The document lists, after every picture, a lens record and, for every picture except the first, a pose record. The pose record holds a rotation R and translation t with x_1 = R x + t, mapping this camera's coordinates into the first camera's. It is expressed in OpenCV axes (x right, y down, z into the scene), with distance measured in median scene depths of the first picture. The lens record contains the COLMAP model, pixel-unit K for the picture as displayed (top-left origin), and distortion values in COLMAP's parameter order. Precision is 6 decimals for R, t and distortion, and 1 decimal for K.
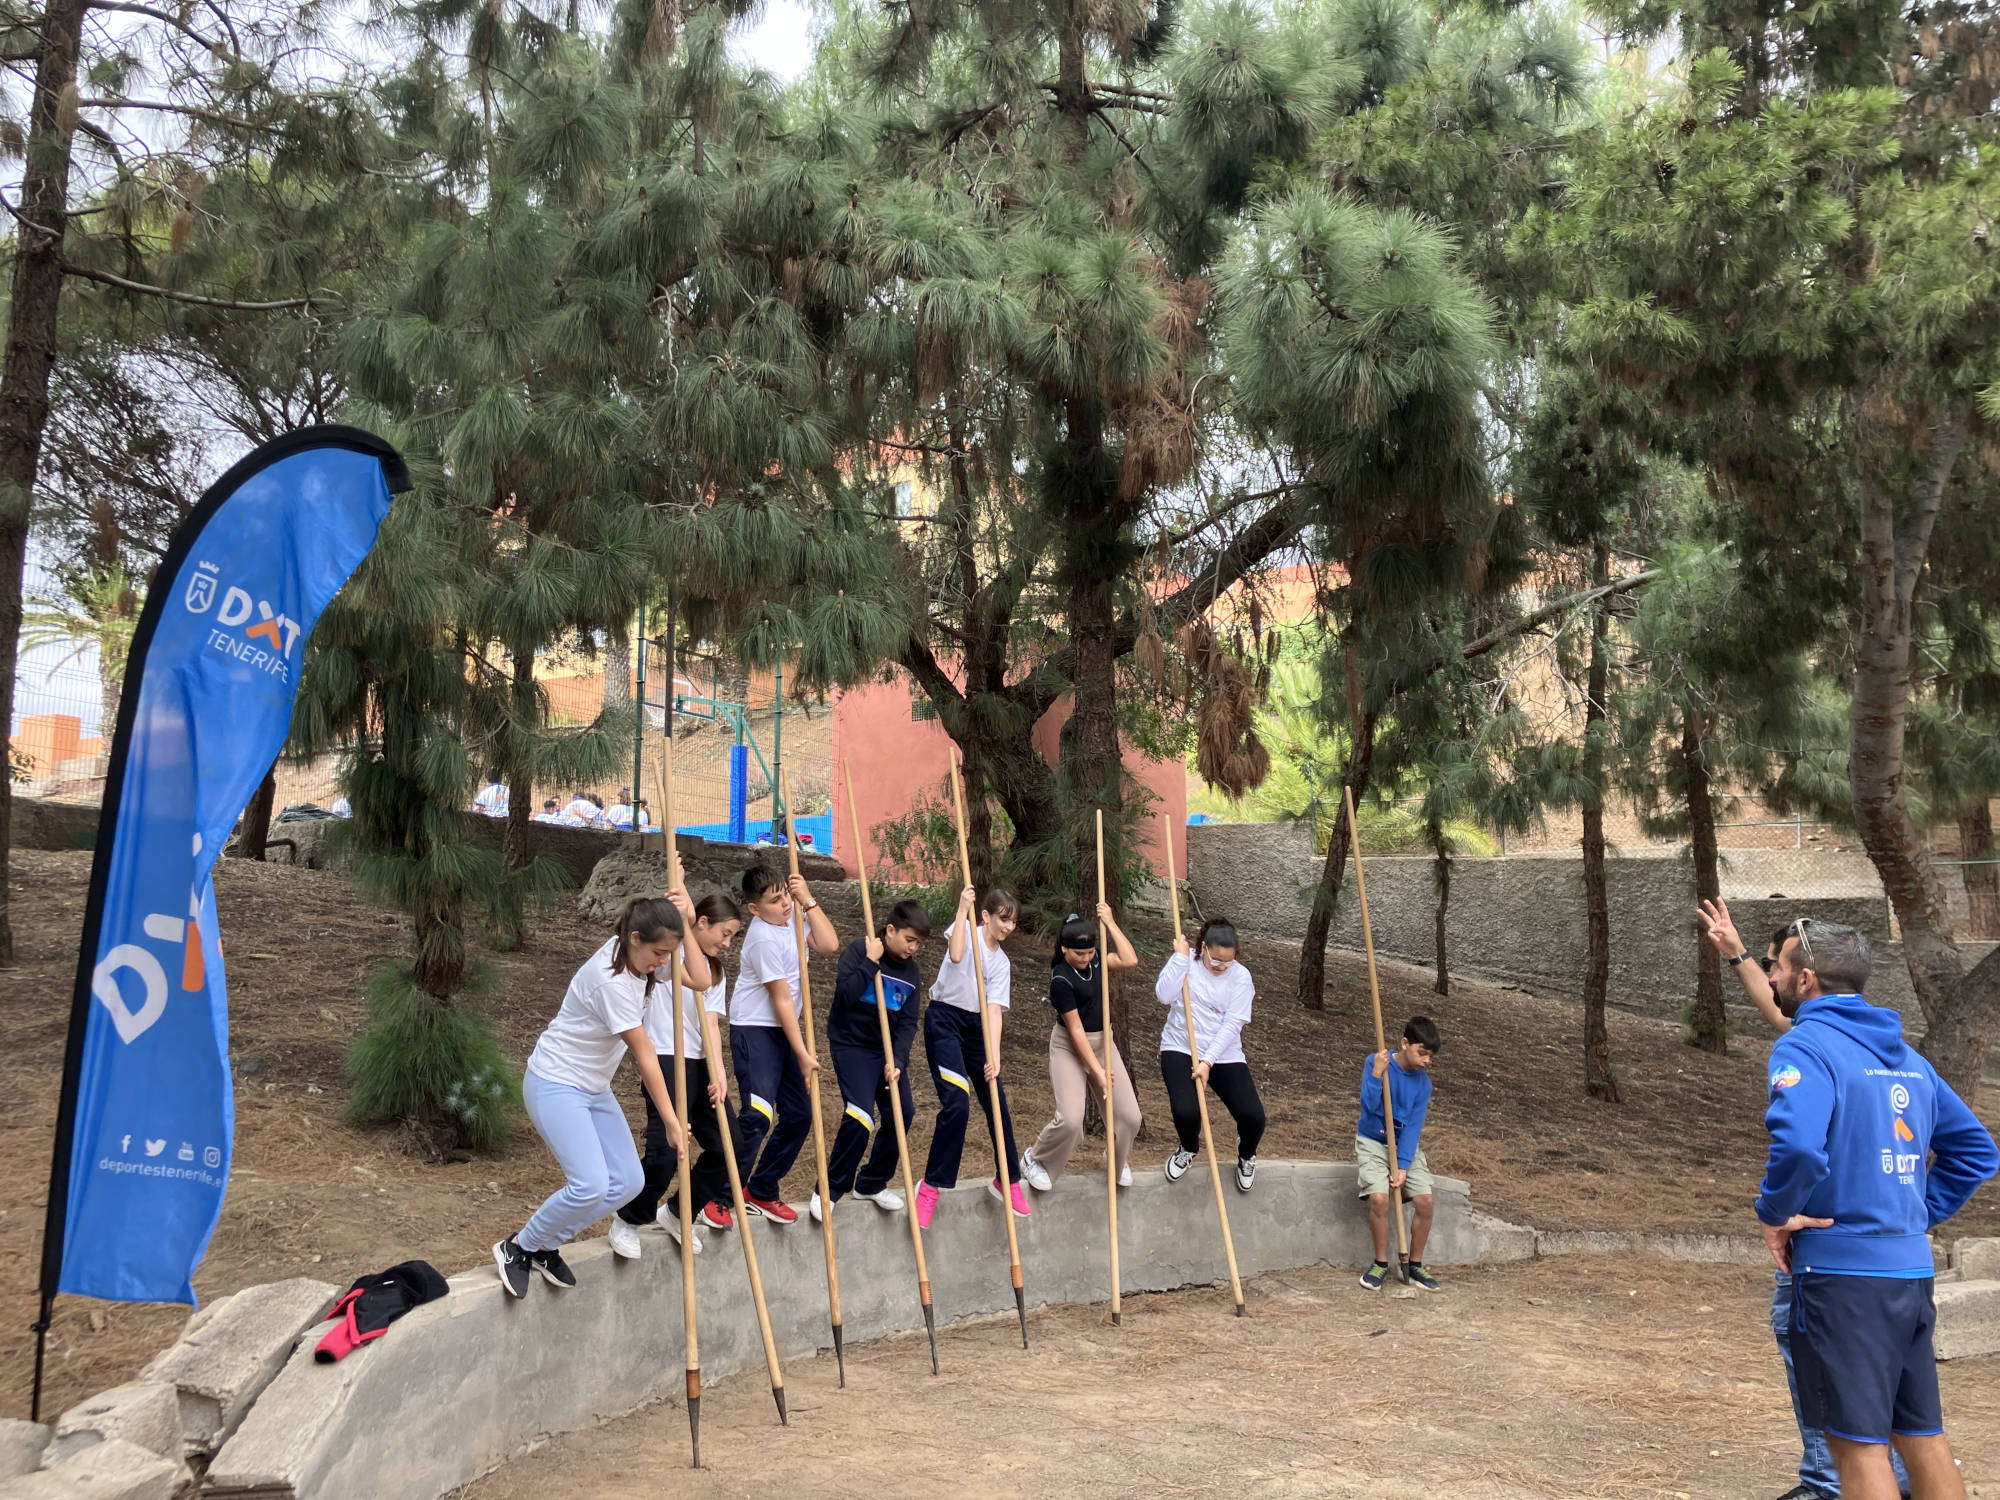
lens RADIAL K [[1635.0, 0, 1014.7], [0, 1635.0, 758.8], [0, 0, 1]] dist [0.028289, -0.017865]
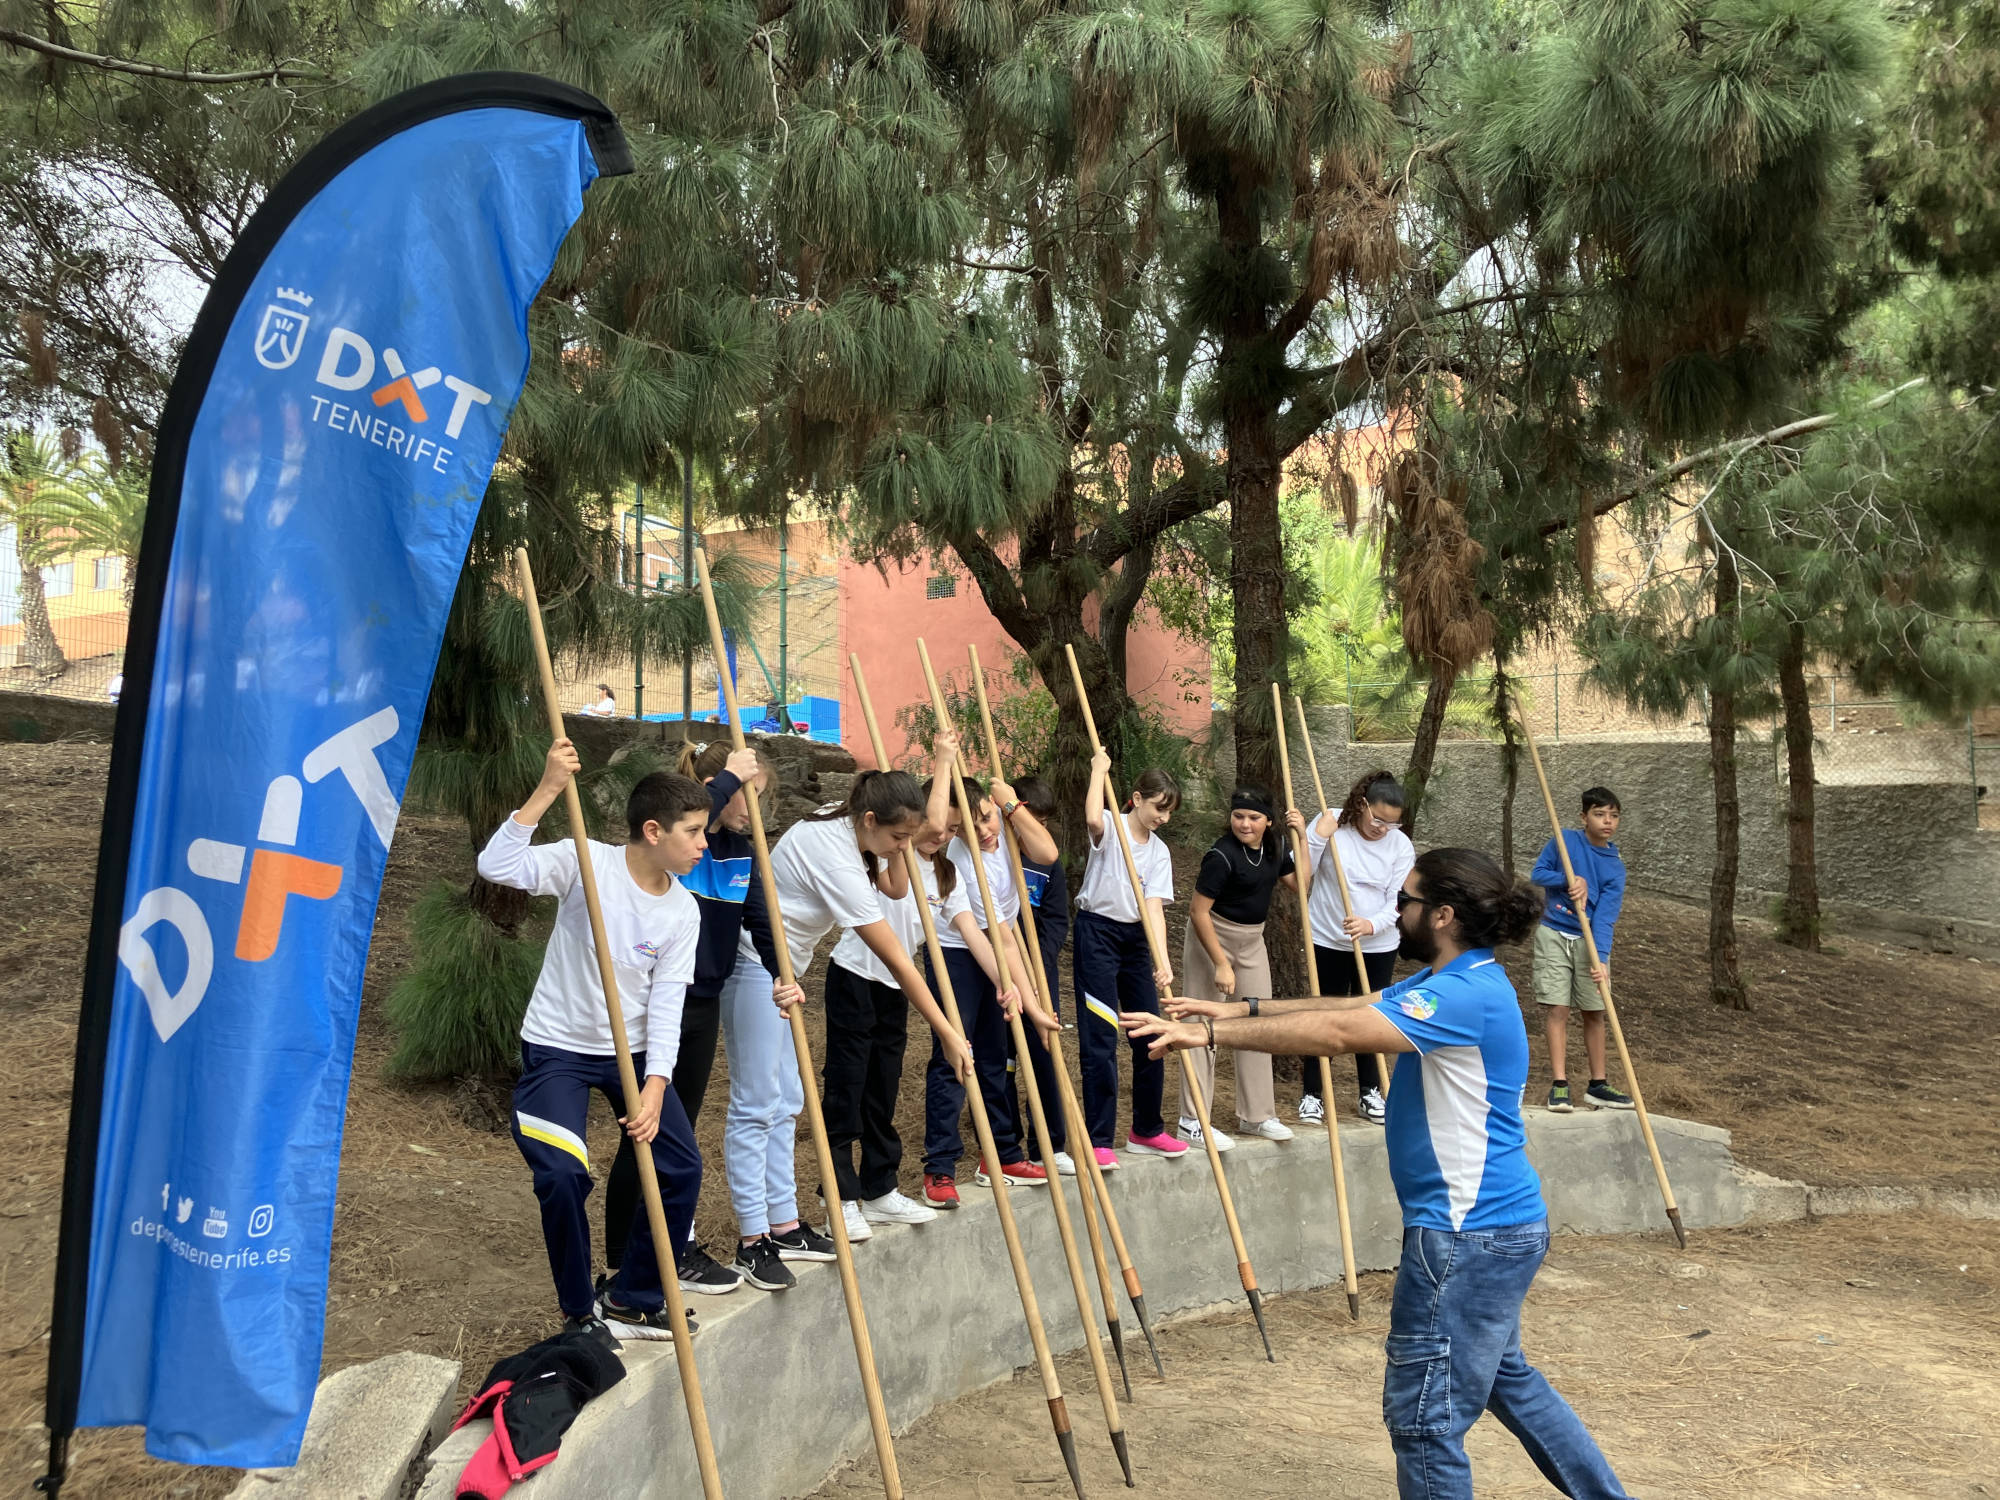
lens RADIAL K [[1635.0, 0, 983.4], [0, 1635.0, 747.9], [0, 0, 1]] dist [0.028289, -0.017865]
pose [[0.999446, -0.005866, 0.032755, -0.131132], [0.003792, 0.998004, 0.063040, 0.008736], [-0.033060, -0.062881, 0.997473, 0.187968]]
